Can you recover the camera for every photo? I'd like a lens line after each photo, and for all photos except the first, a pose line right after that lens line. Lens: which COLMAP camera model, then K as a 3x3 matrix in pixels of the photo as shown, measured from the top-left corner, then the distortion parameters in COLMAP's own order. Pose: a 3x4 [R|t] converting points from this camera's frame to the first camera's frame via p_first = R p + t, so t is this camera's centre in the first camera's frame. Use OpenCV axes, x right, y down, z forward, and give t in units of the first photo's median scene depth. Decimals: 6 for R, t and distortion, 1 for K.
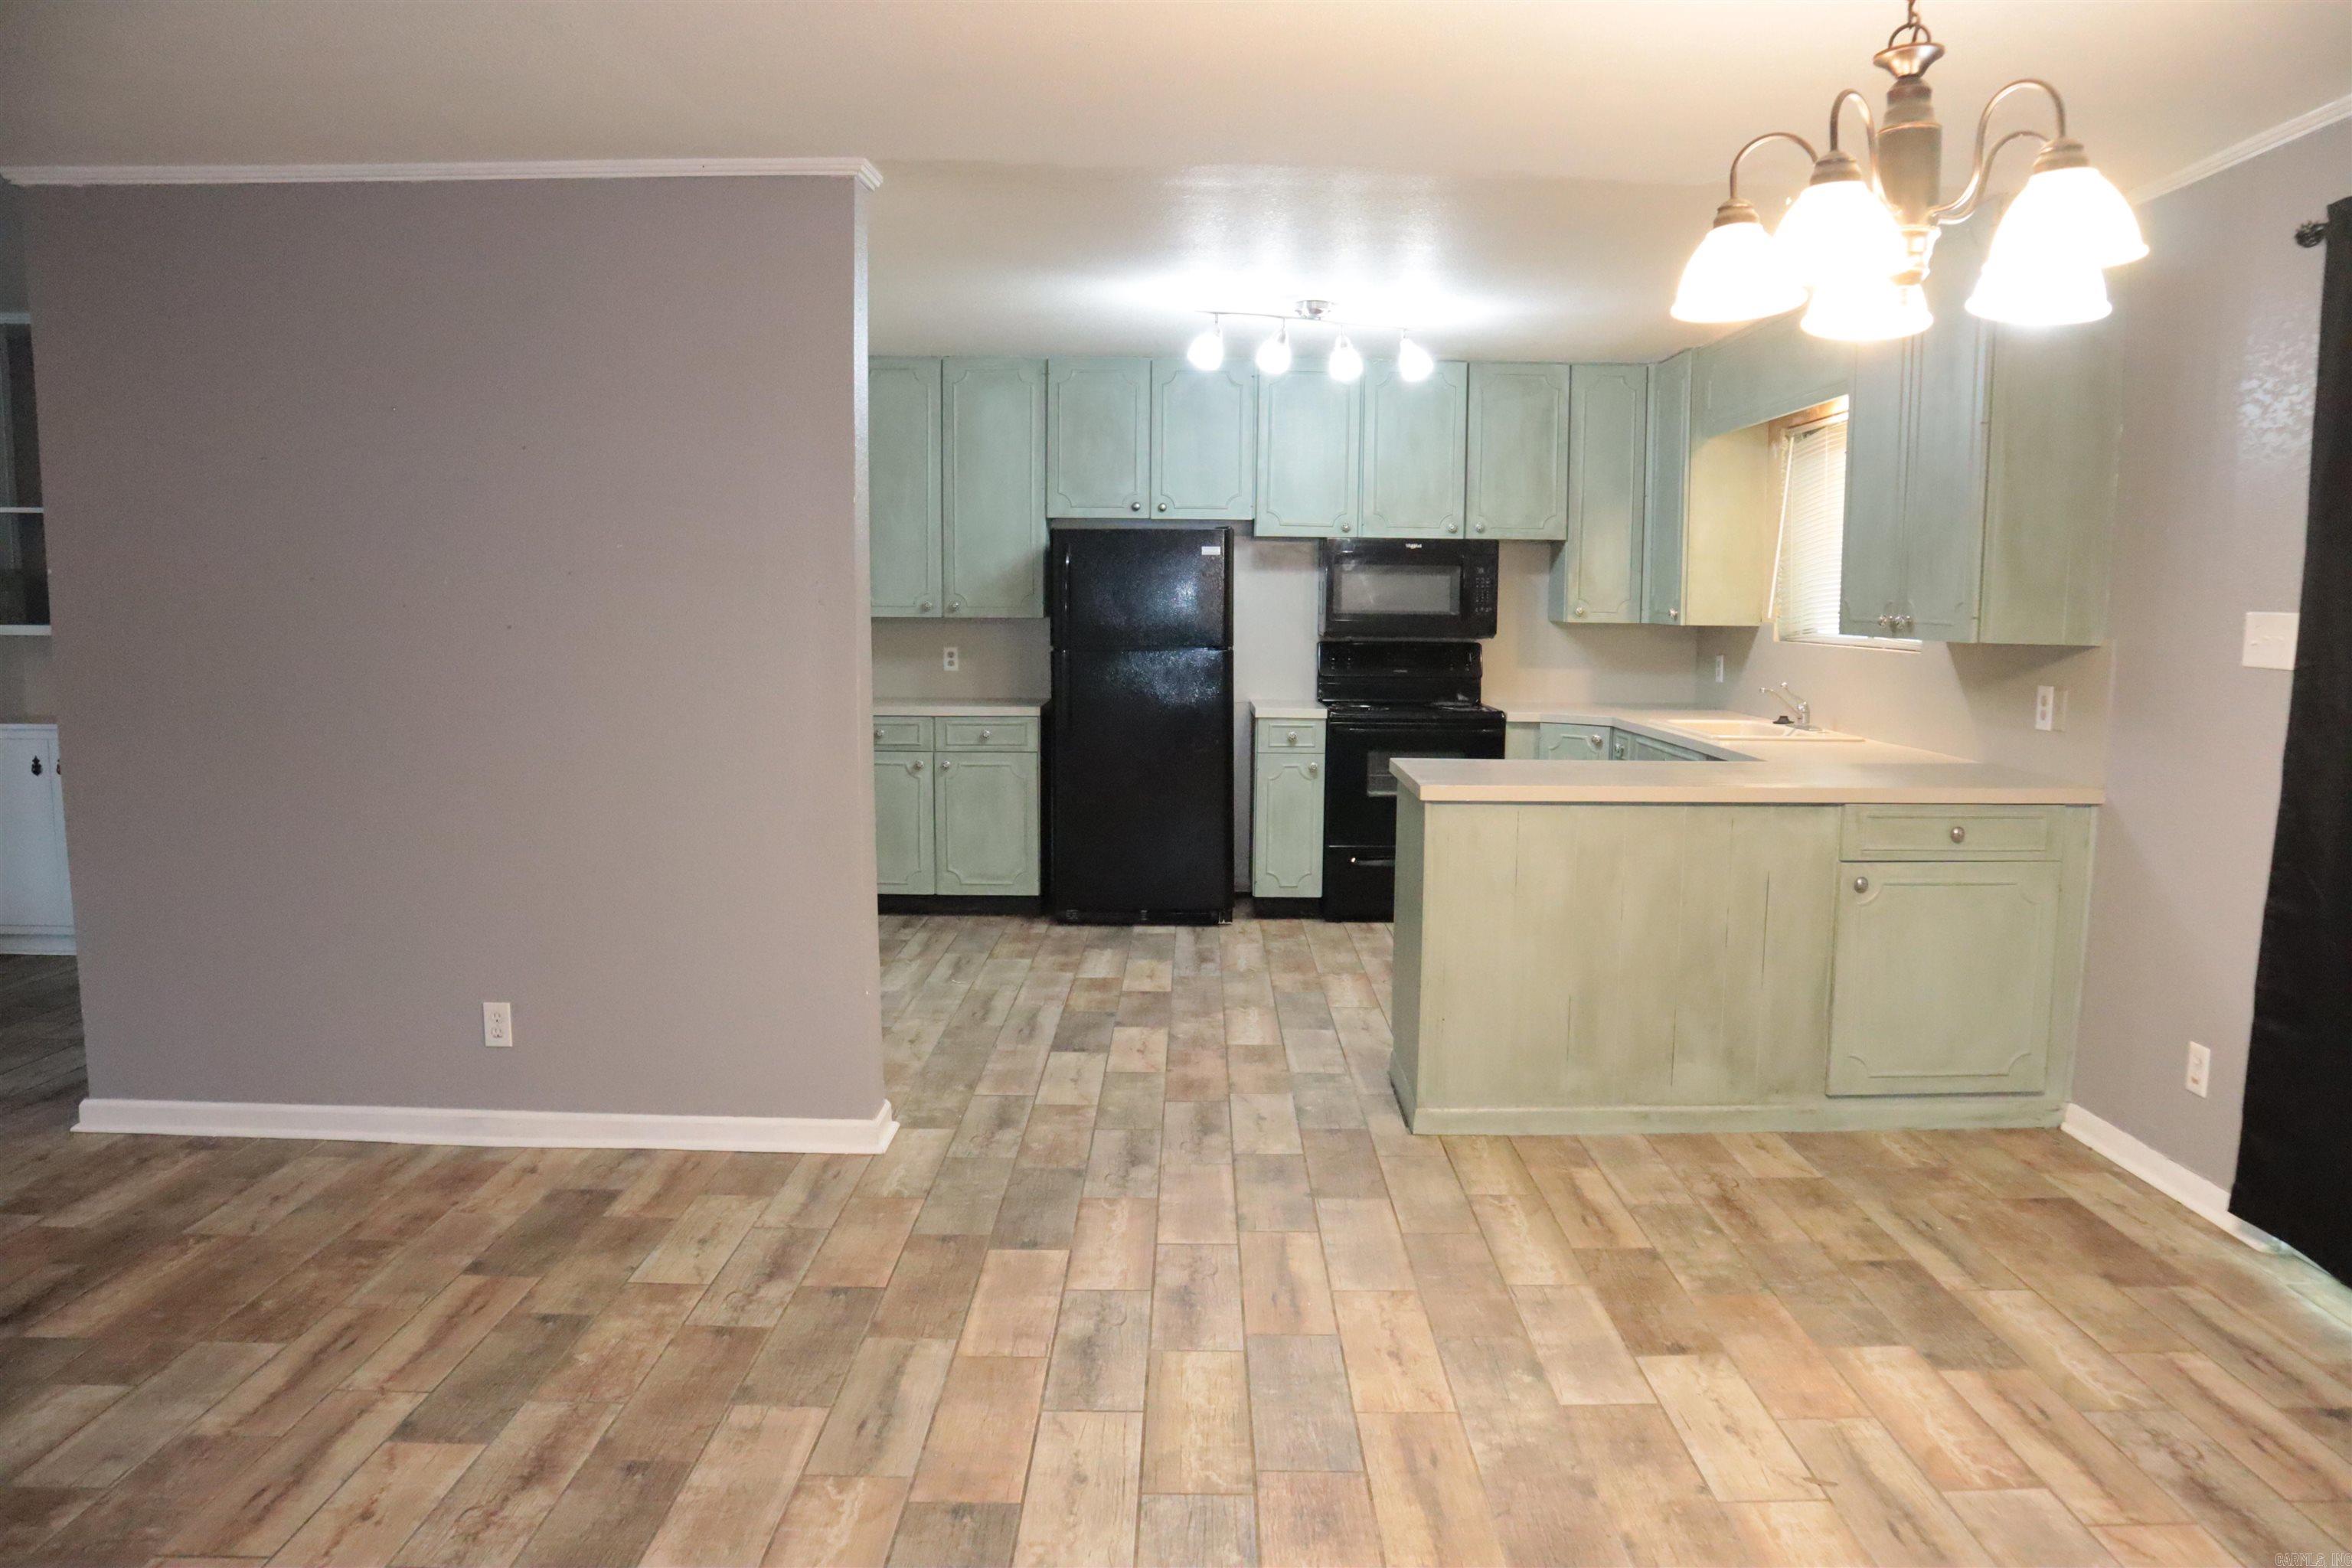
lens RADIAL K [[1636.8, 0, 1188.3], [0, 1636.8, 797.8], [0, 0, 1]] dist [-0.135315, 0.089508]
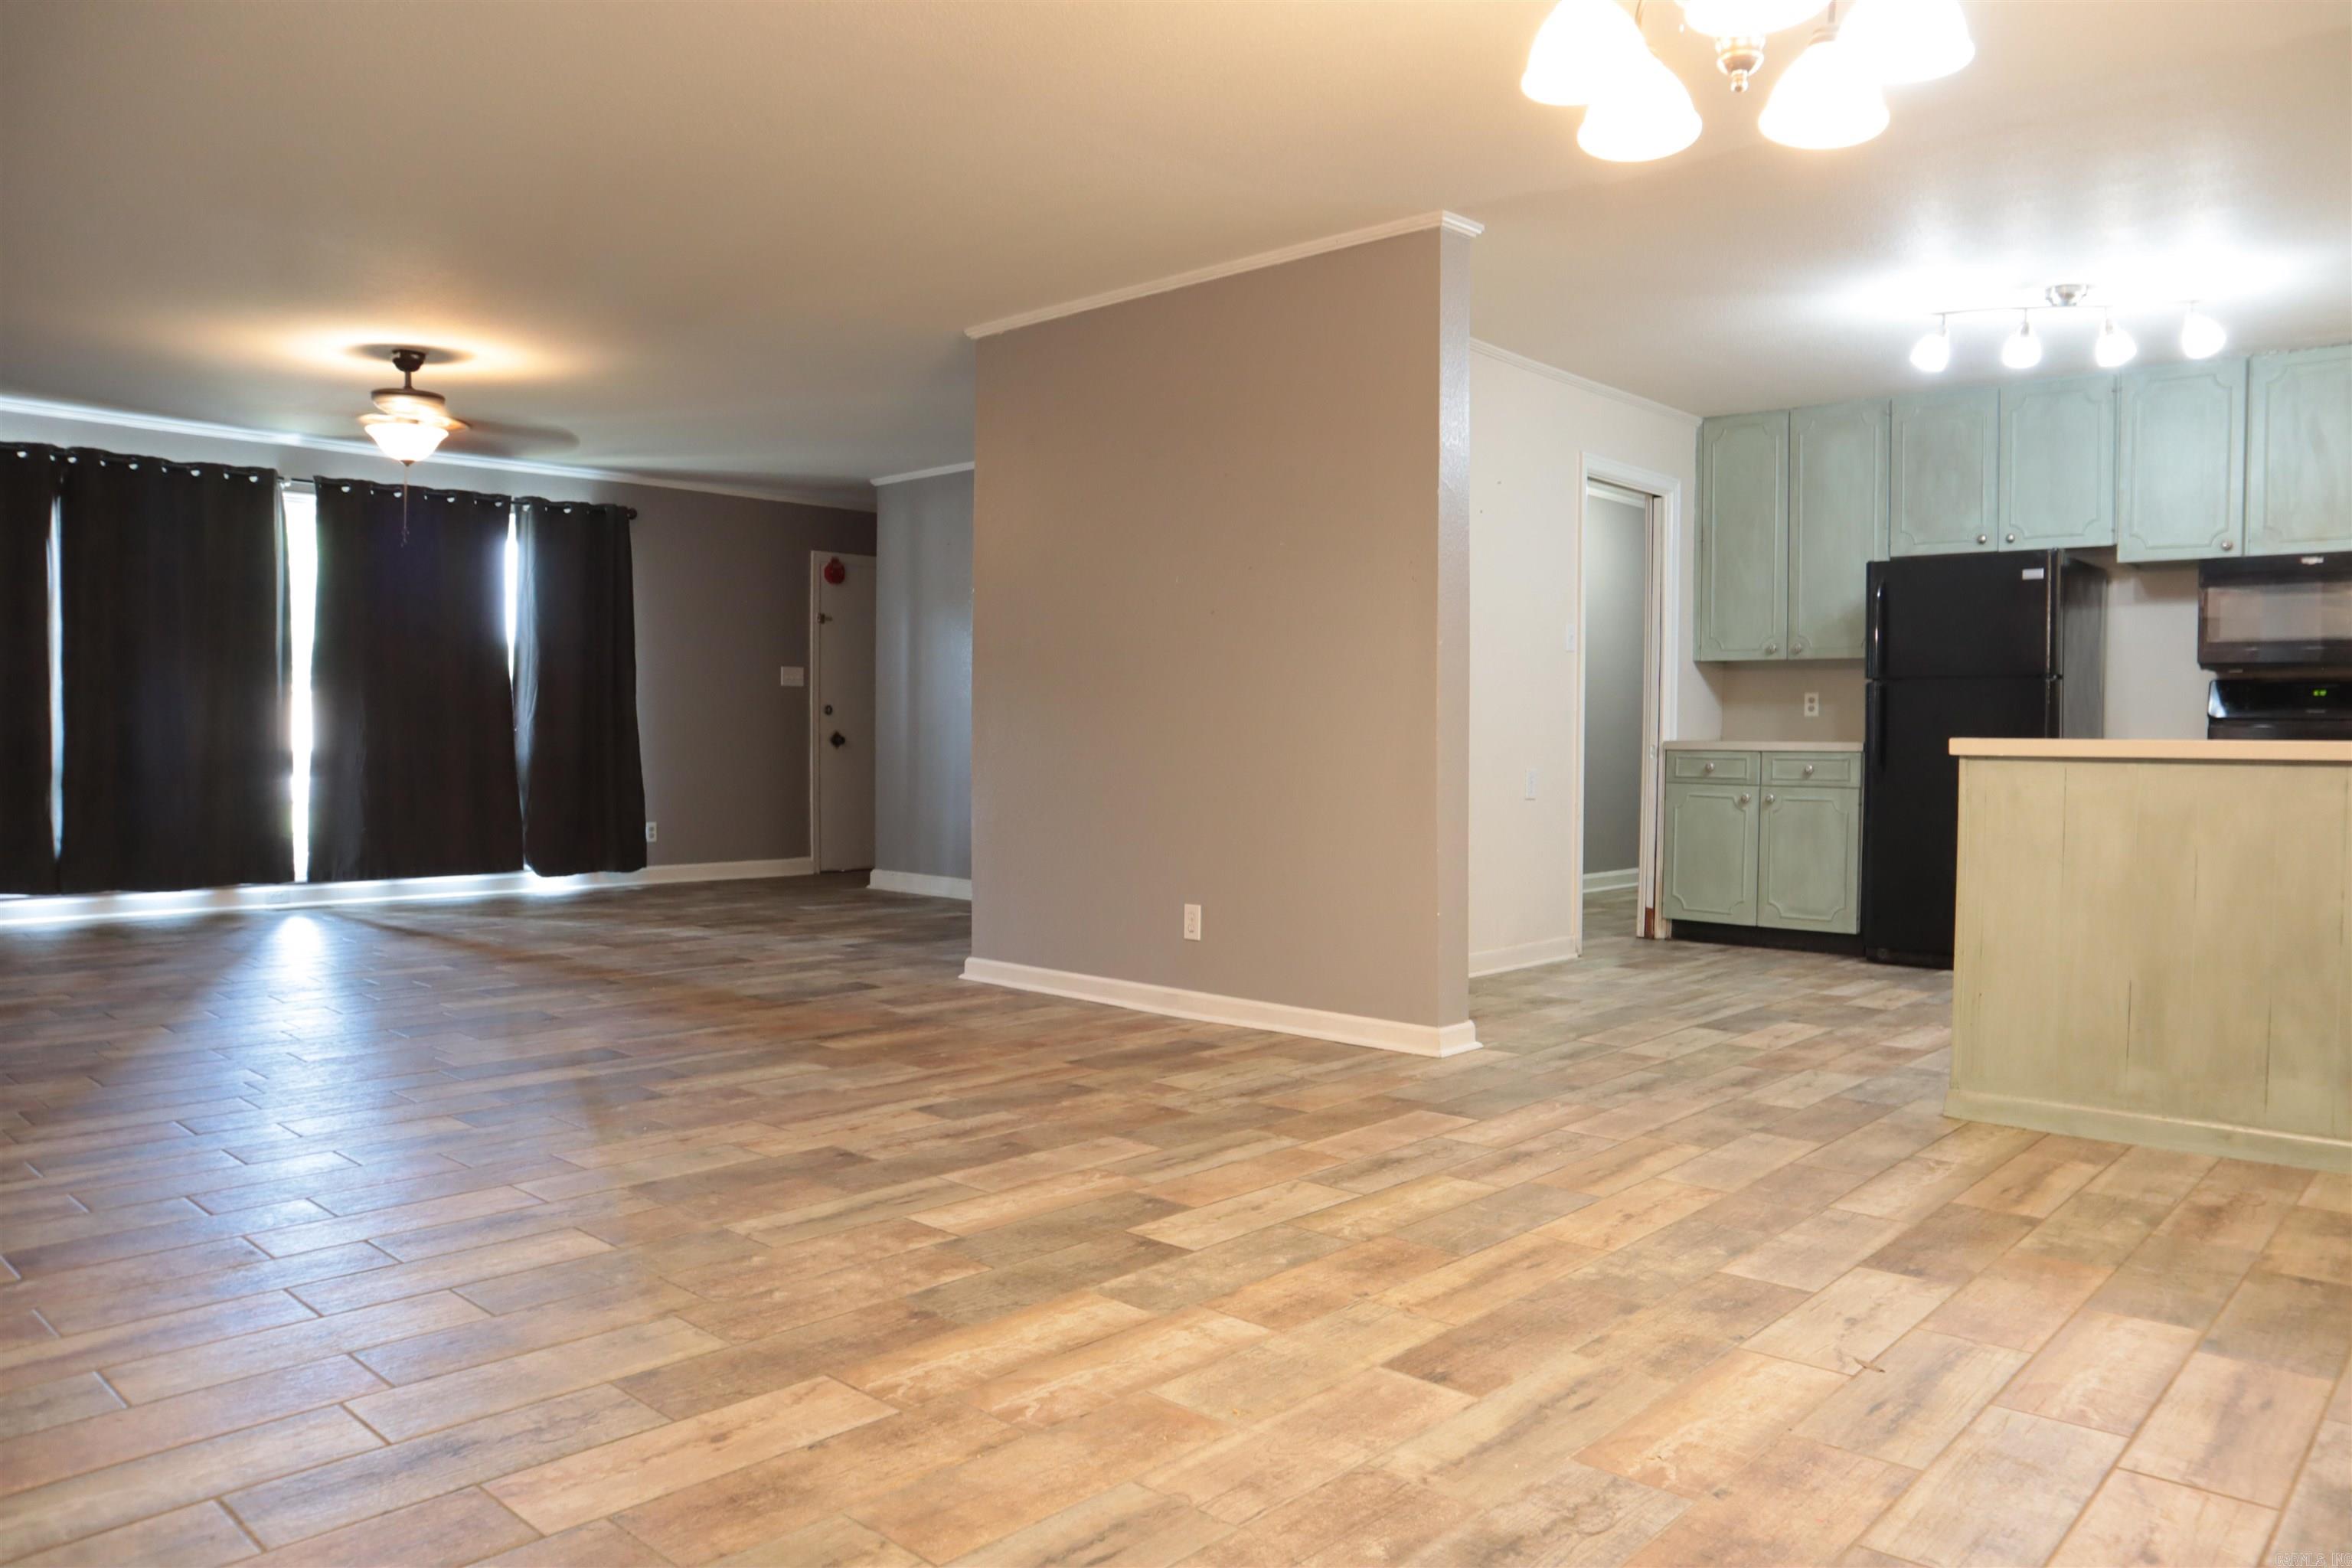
lens RADIAL K [[1630.0, 0, 1191.1], [0, 1630.0, 799.3], [0, 0, 1]] dist [-0.127675, 0.086256]
pose [[0.742334, 0.023409, -0.669621, 0.422150], [-0.084486, 0.994683, -0.058887, 0.115591], [0.664682, 0.100288, 0.740365, 0.018408]]
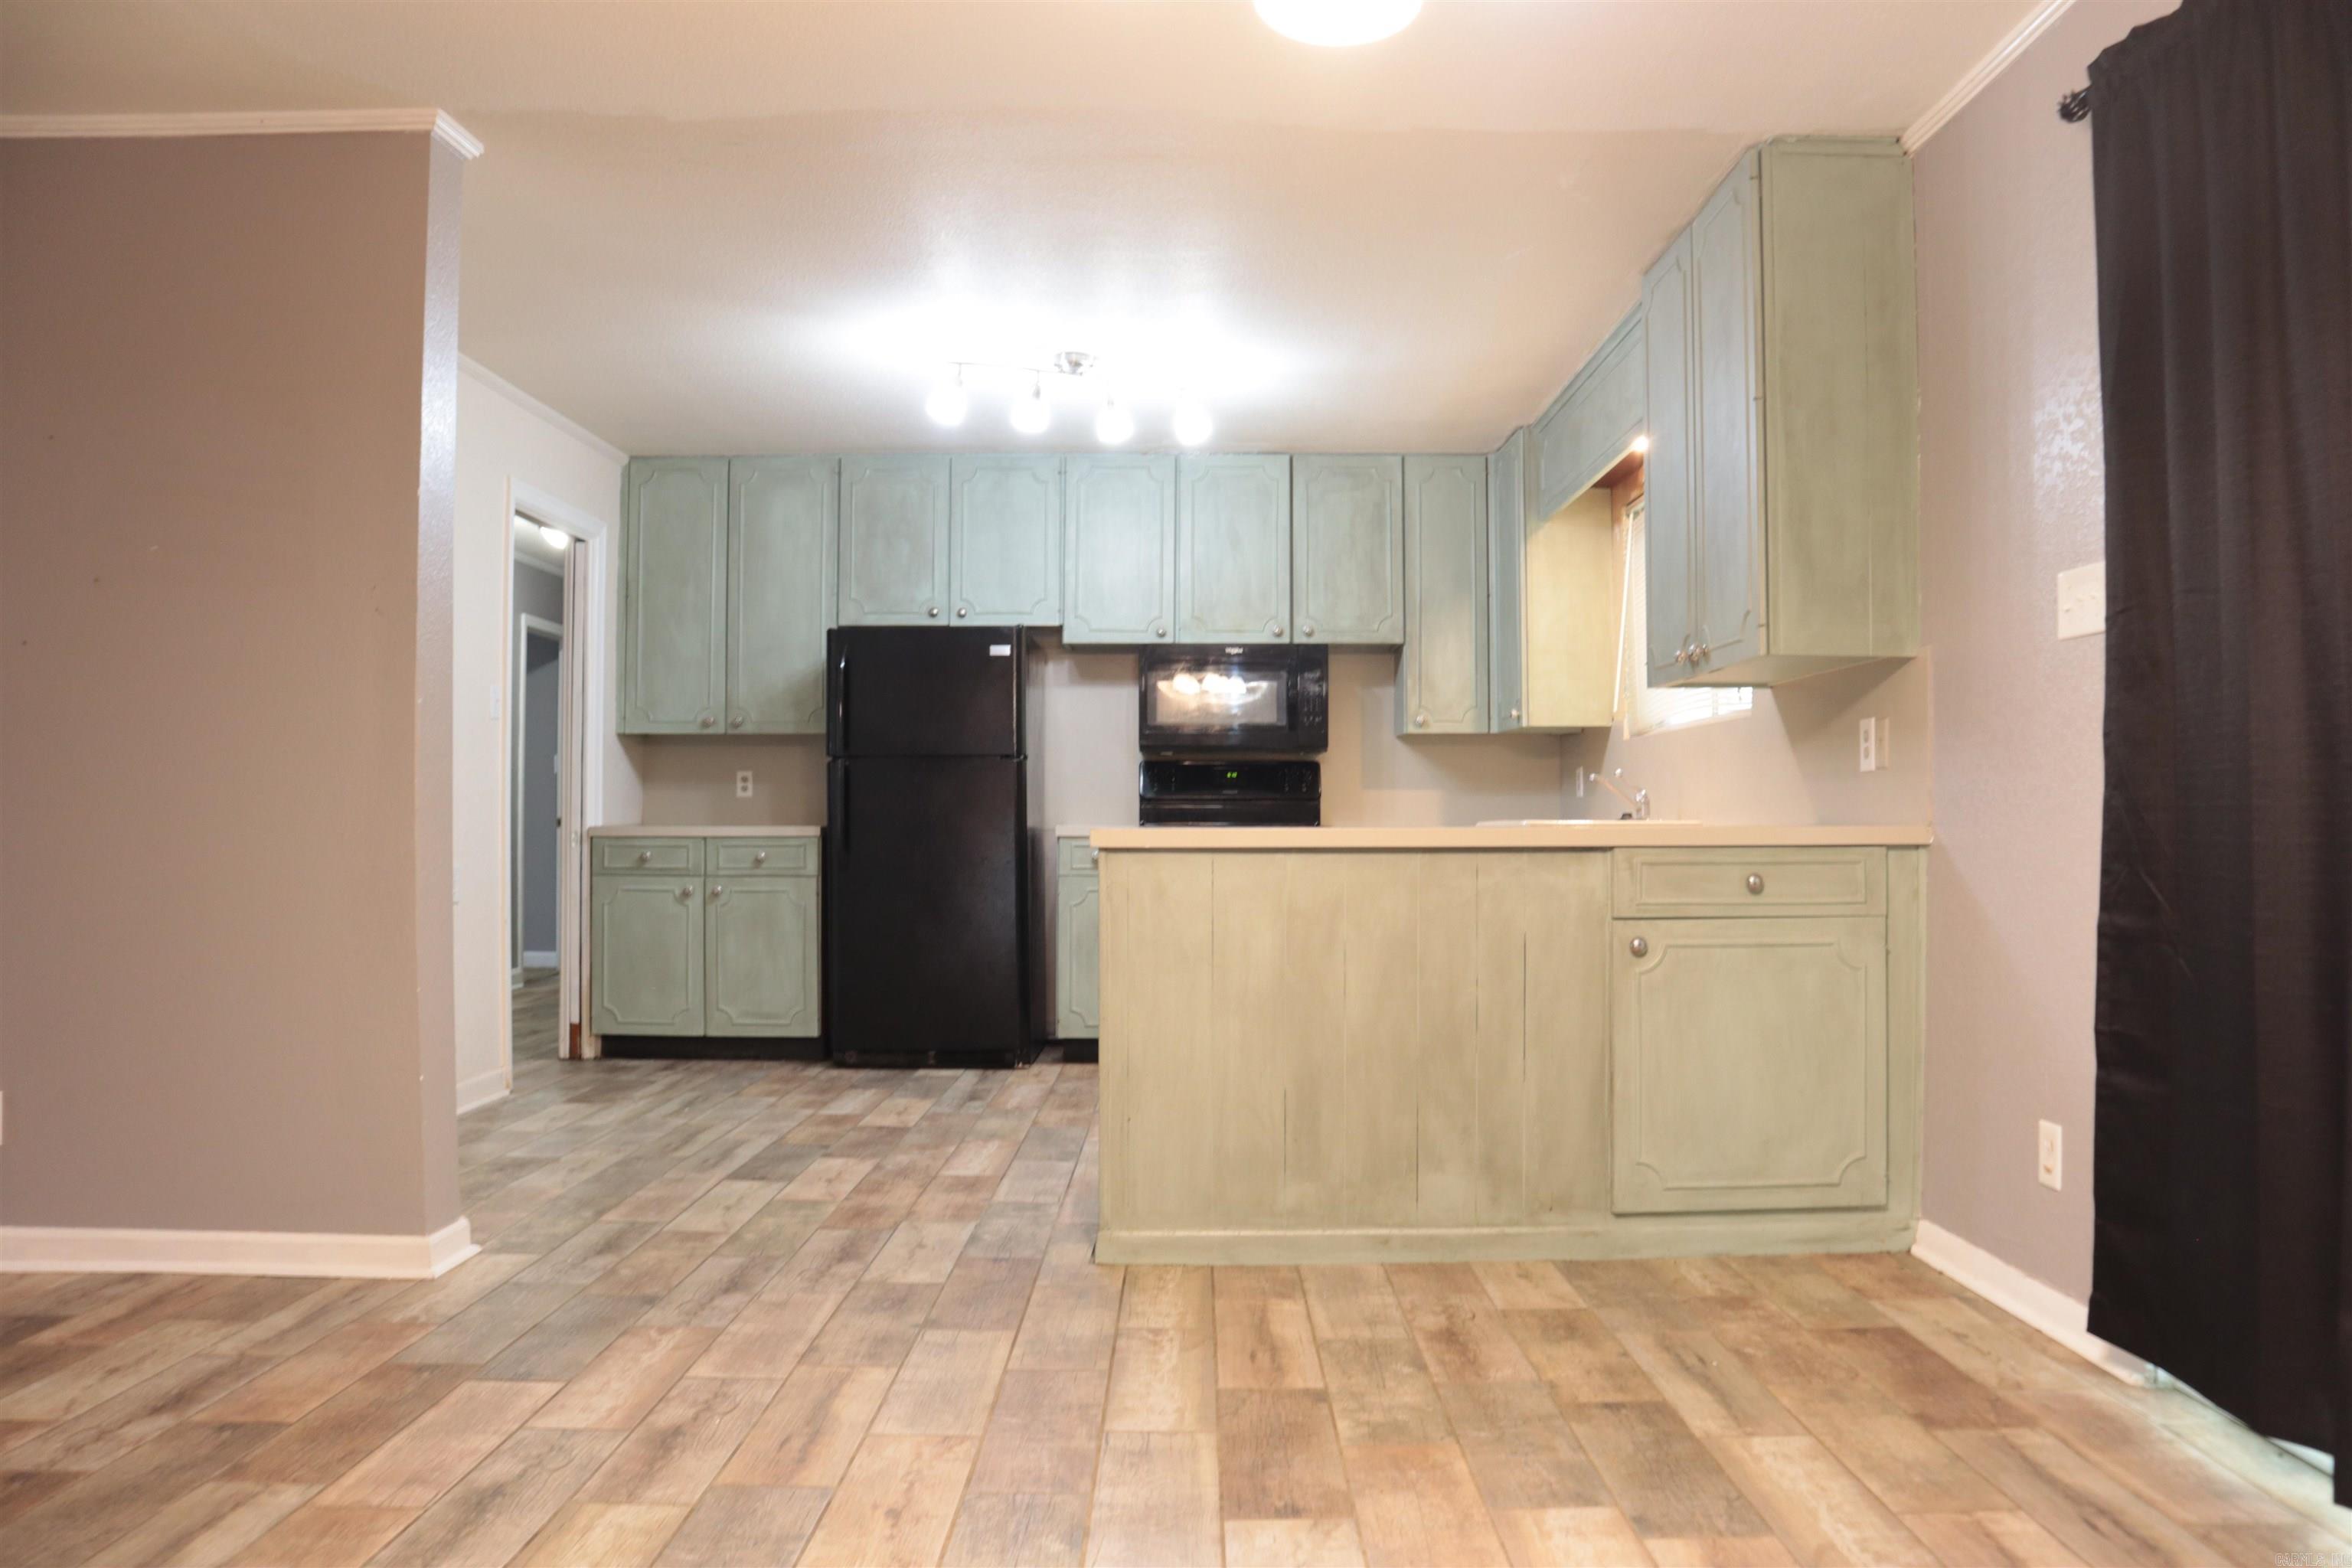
lens RADIAL K [[1636.8, 0, 1188.3], [0, 1636.8, 797.8], [0, 0, 1]] dist [-0.135315, 0.089508]
pose [[0.999969, -0.007735, 0.001271, 0.184885], [0.007836, 0.990713, -0.135743, 0.086615], [-0.000209, 0.135749, 0.990743, 0.168201]]
